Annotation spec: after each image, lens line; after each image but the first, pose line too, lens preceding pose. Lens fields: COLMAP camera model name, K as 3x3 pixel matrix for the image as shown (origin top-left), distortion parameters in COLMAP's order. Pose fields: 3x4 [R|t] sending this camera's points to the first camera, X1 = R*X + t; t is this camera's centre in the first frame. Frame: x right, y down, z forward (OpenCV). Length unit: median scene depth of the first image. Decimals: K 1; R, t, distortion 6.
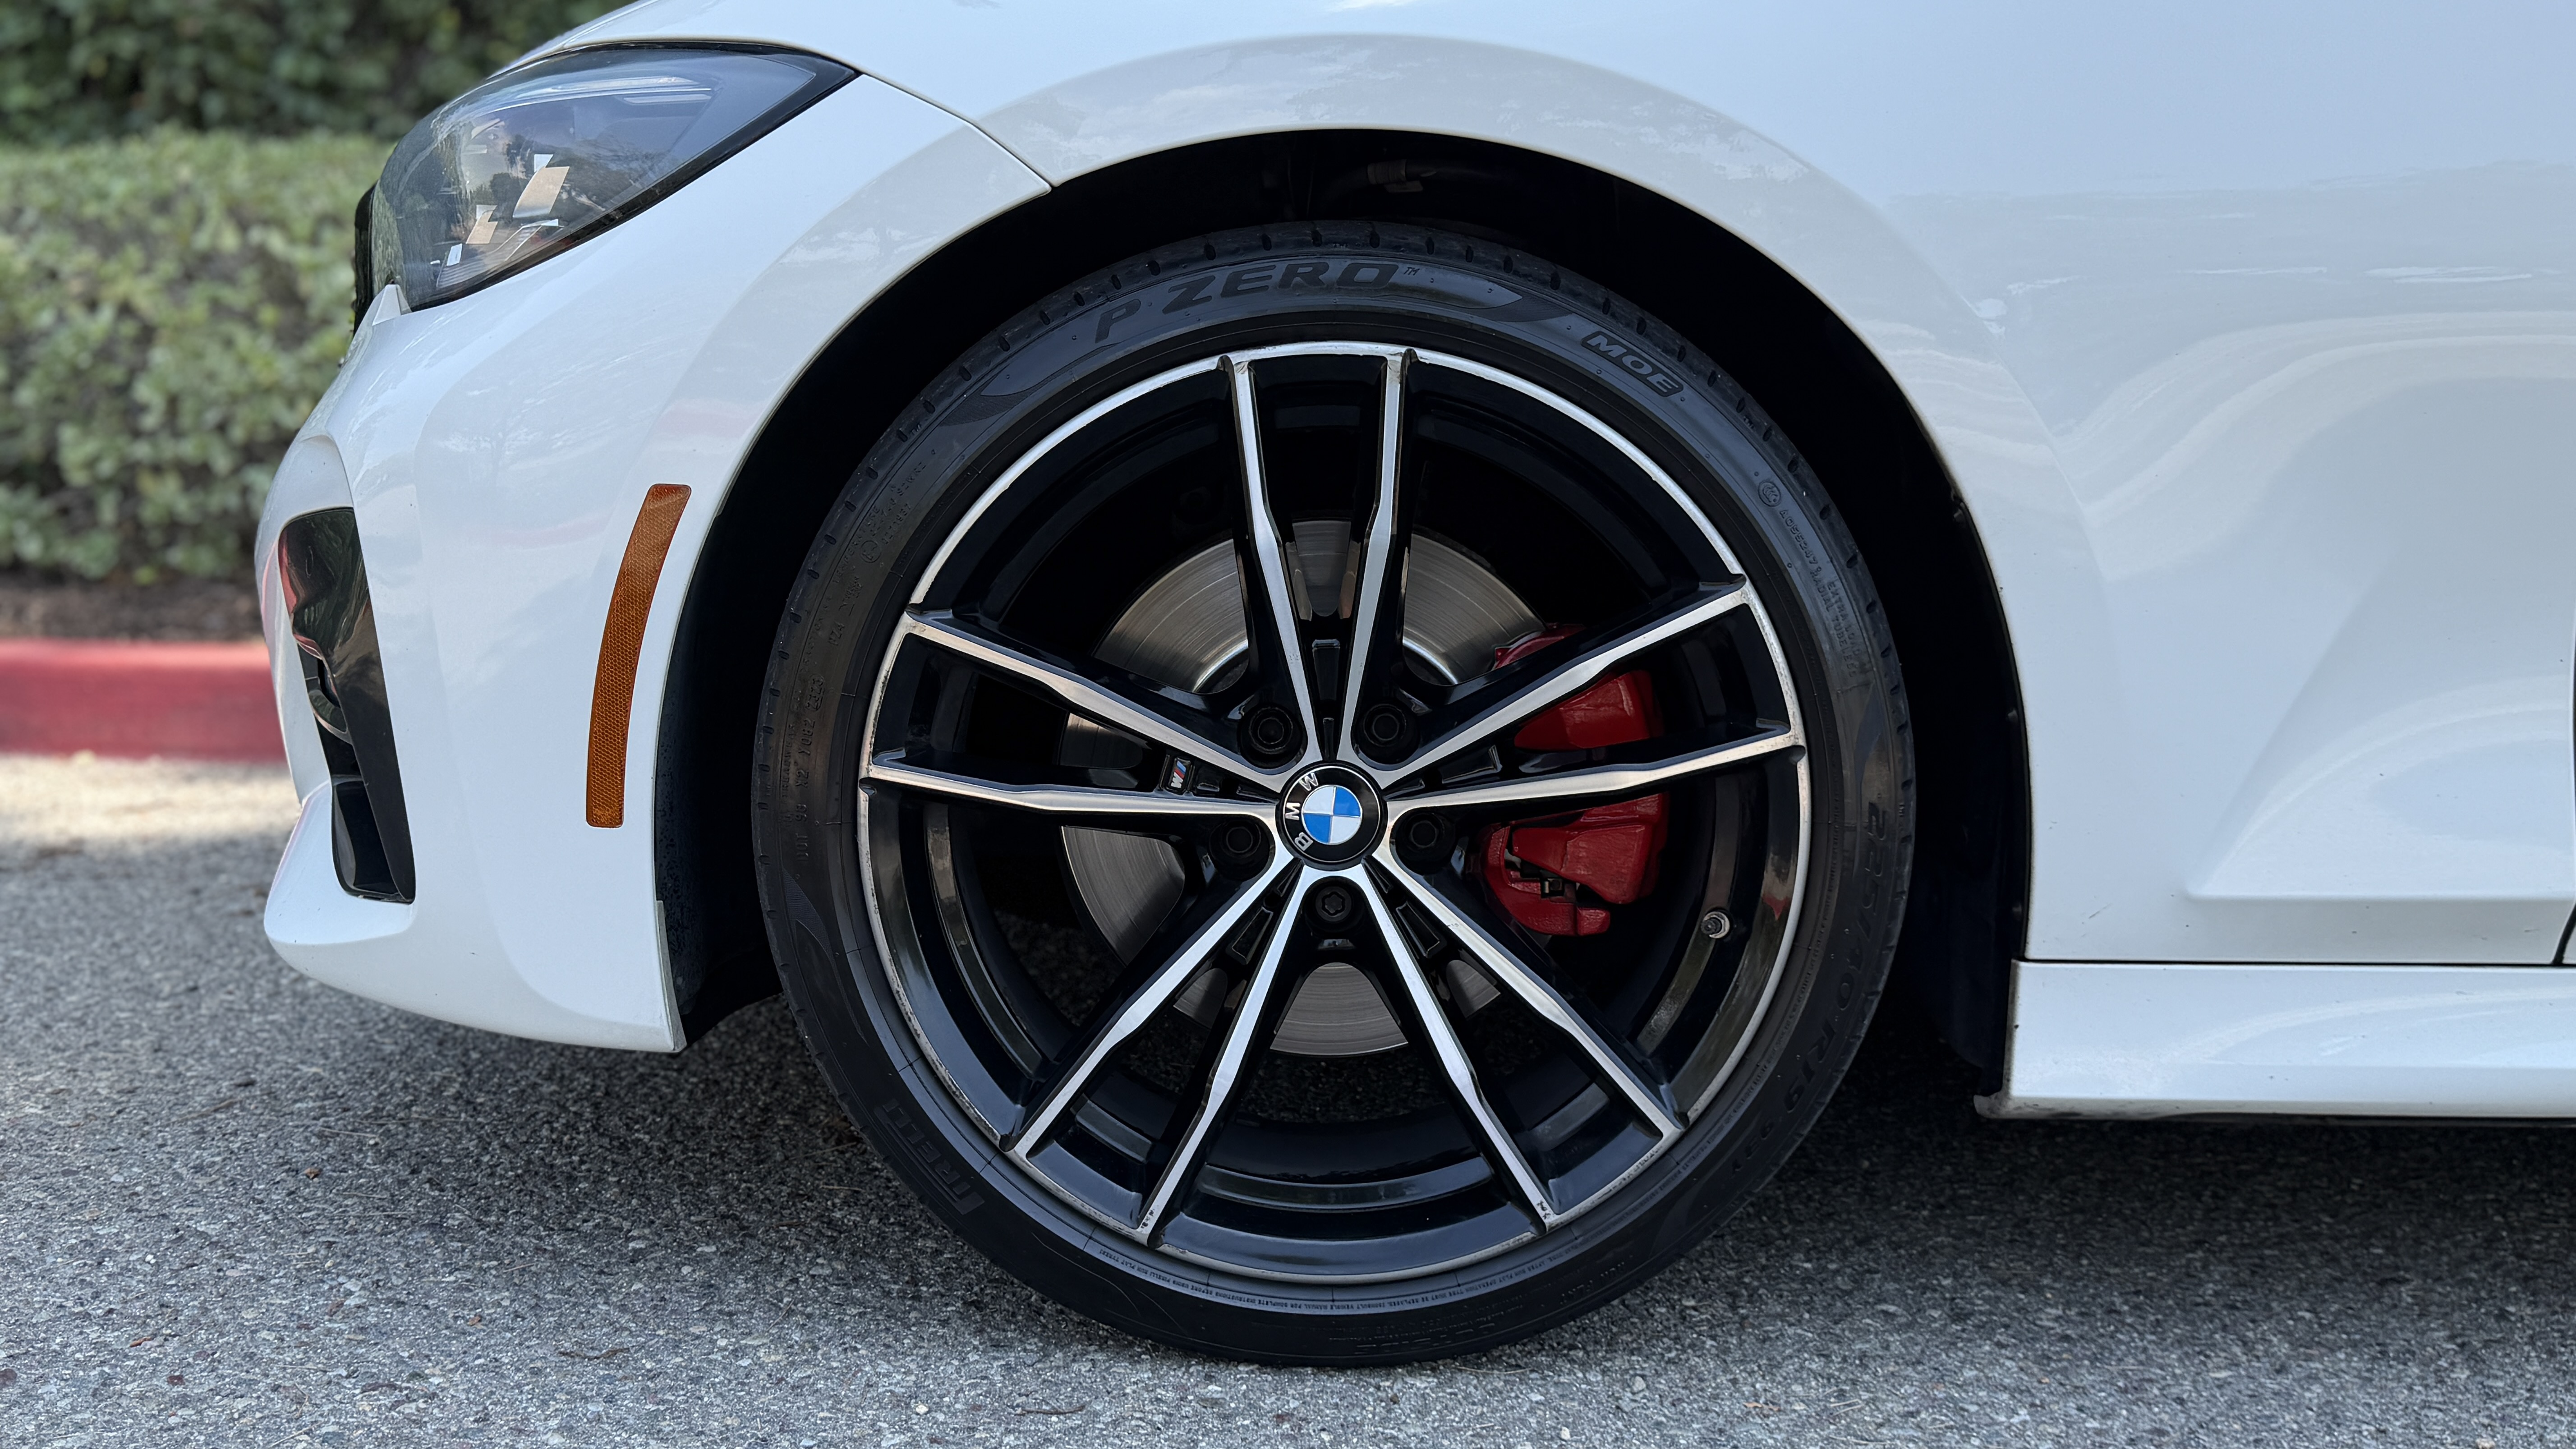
lens RADIAL K [[2302.1, 0, 1286.0], [0, 2302.1, 716.5], [0, 0, 1]] dist [0.049263, -0.046348]
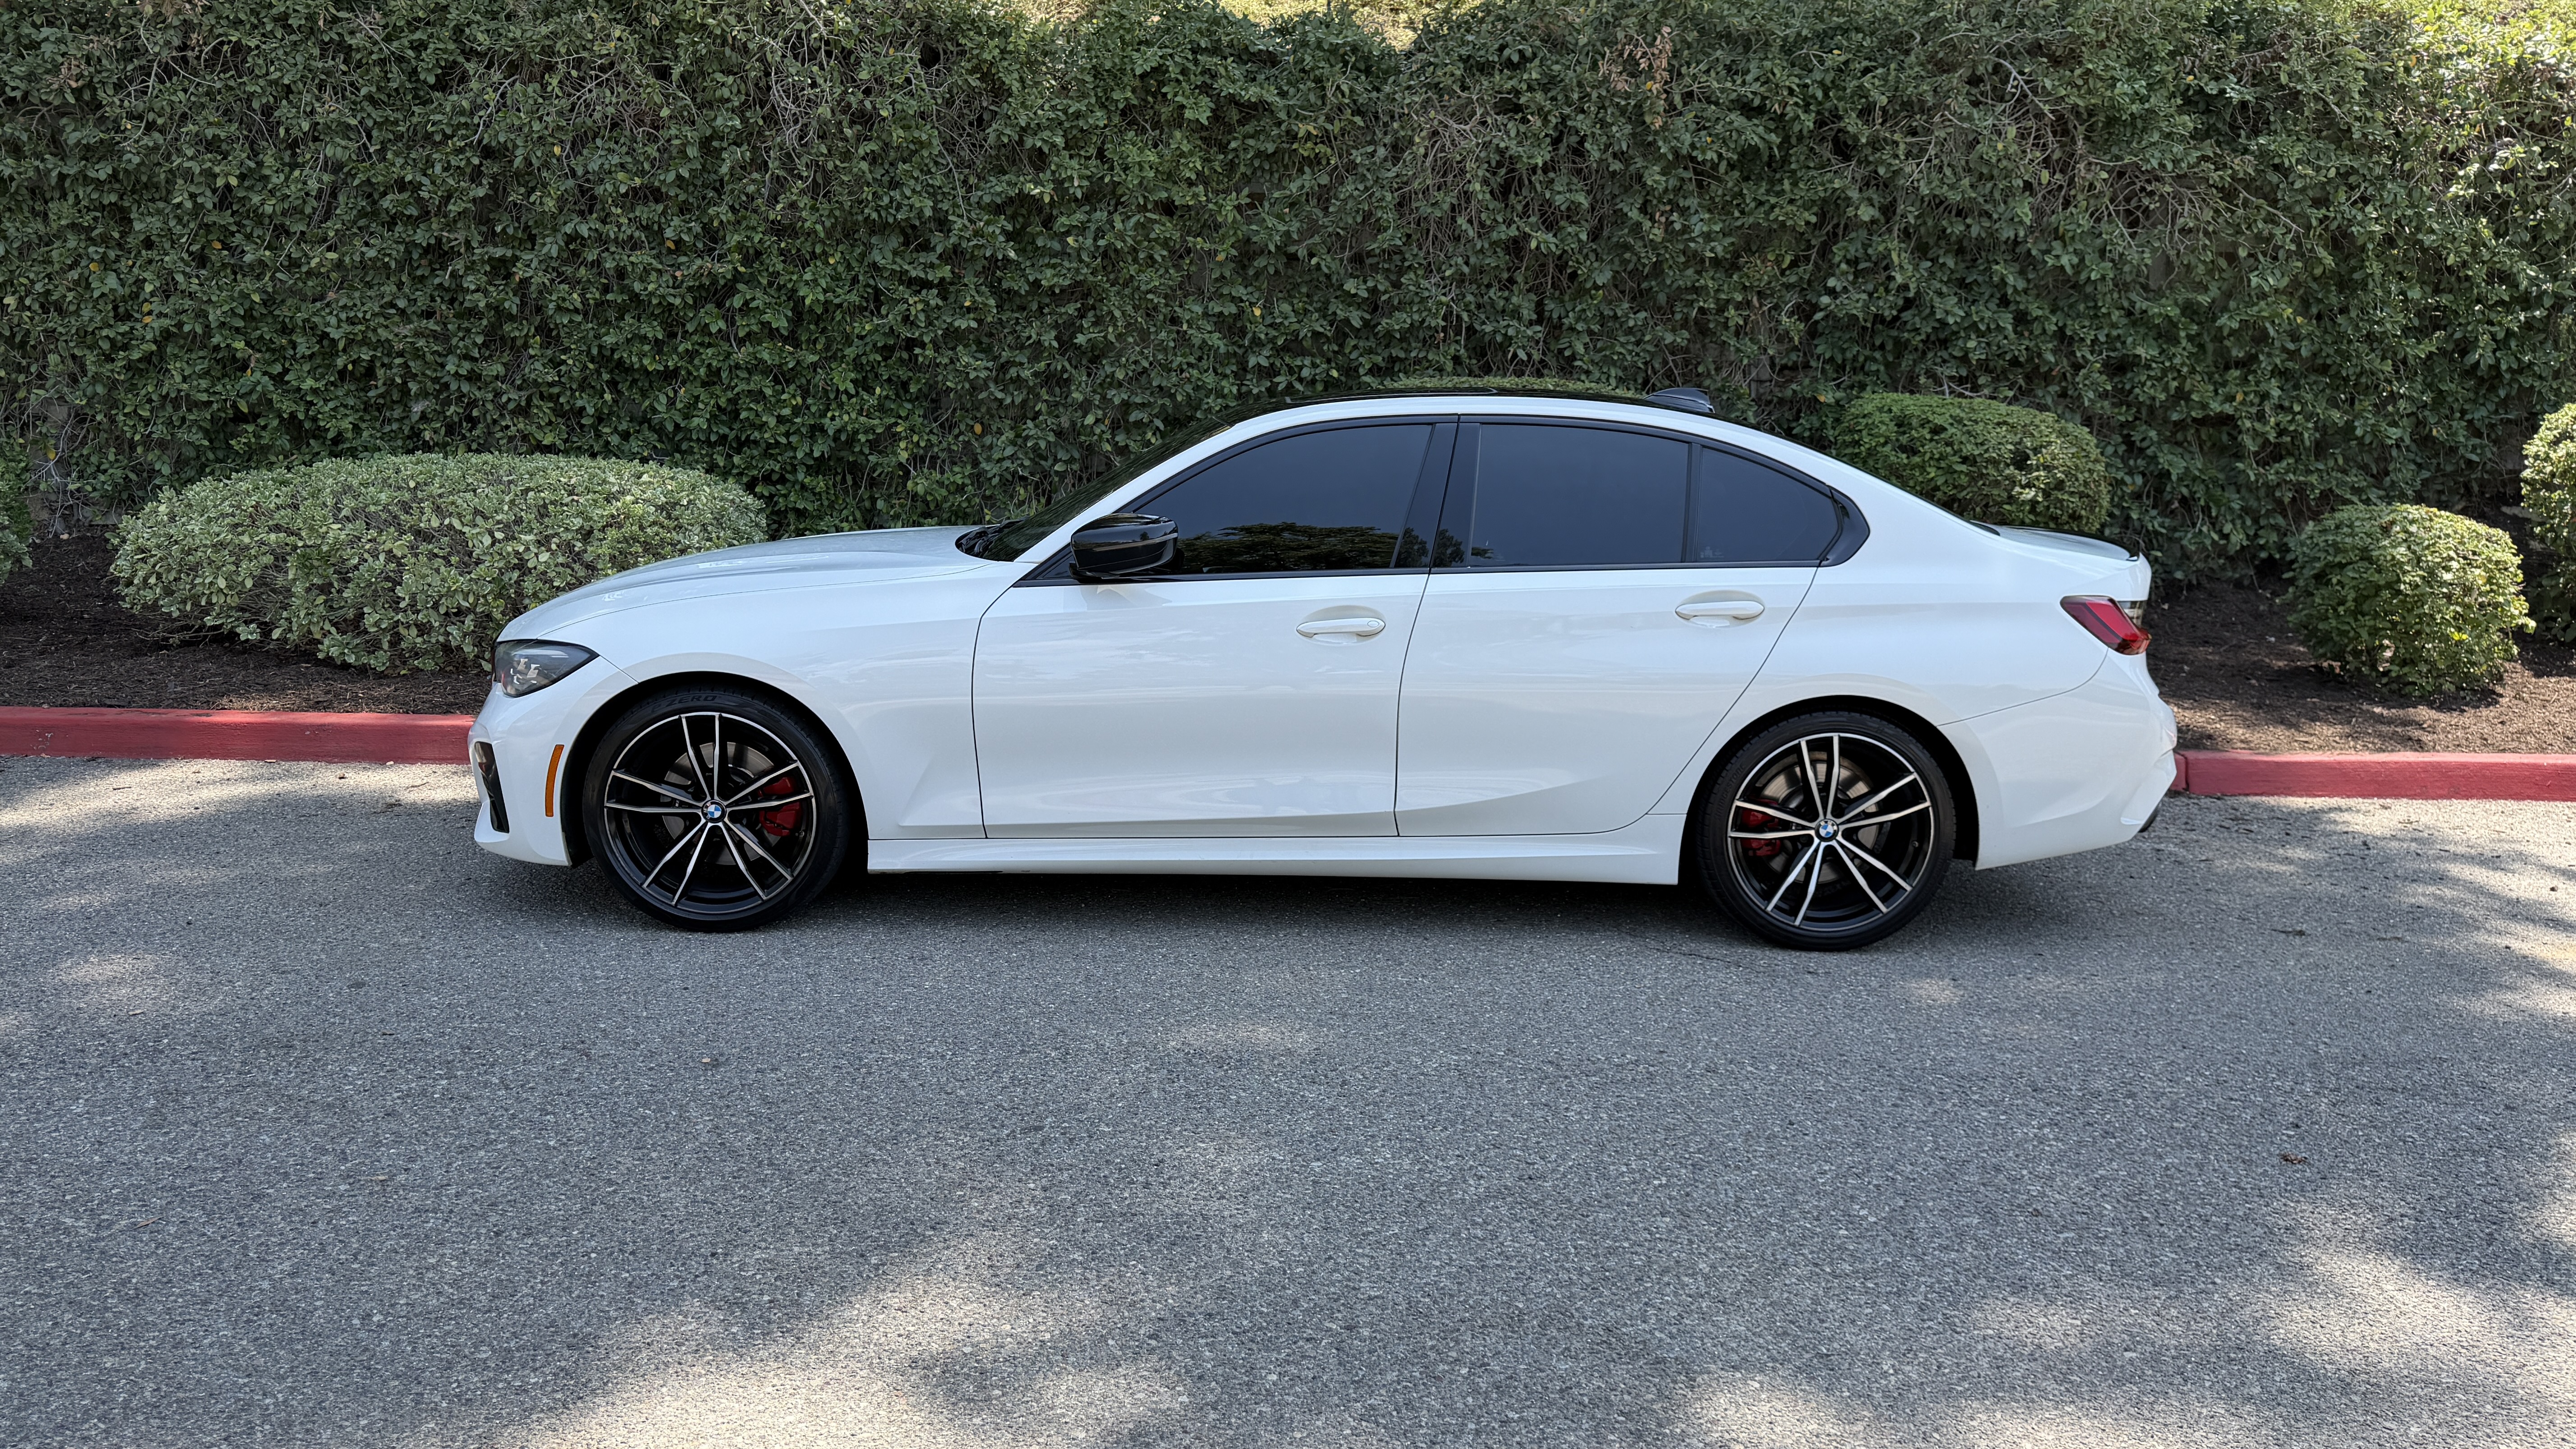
lens RADIAL K [[1874.4, 0, 1291.6], [0, 1874.4, 733.9], [0, 0, 1]] dist [0.063591, -0.049079]
pose [[0.999872, -0.013038, 0.009234, 1.118252], [0.012453, 0.998070, 0.060833, -0.318751], [-0.010009, -0.060710, 0.998105, -2.687641]]
